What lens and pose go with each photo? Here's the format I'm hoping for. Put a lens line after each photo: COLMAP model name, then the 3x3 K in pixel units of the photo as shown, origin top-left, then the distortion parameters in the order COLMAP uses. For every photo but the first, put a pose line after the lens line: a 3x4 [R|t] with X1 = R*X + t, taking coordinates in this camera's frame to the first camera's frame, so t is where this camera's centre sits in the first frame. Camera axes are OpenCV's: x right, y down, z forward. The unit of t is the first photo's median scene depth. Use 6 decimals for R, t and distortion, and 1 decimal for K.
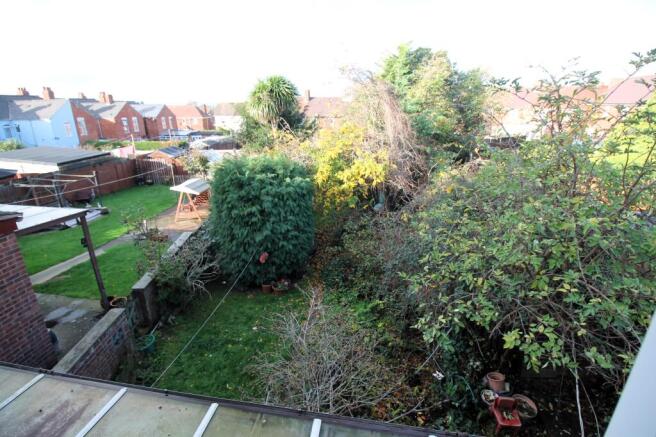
lens RADIAL K [[310.2, 0, 328.0], [0, 310.2, 218.5], [0, 0, 1]] dist [0.002147, -0.020001]
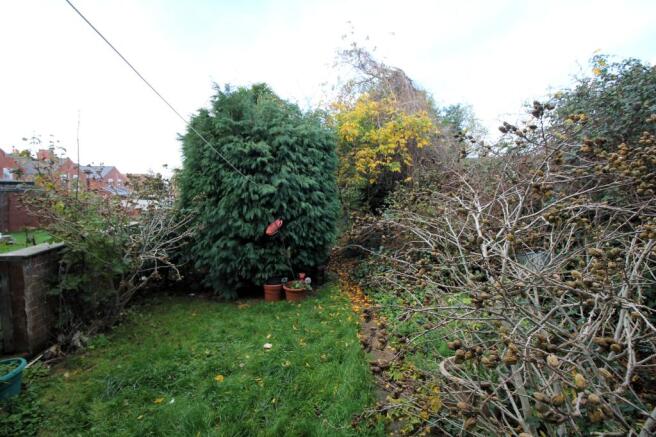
lens RADIAL K [[310.2, 0, 328.0], [0, 310.2, 218.5], [0, 0, 1]] dist [0.002147, -0.020001]
pose [[0.989496, -0.002832, 0.144531, -0.191655], [0.040890, 0.964460, -0.261045, 0.264457], [-0.138655, 0.264213, 0.954446, 0.431906]]
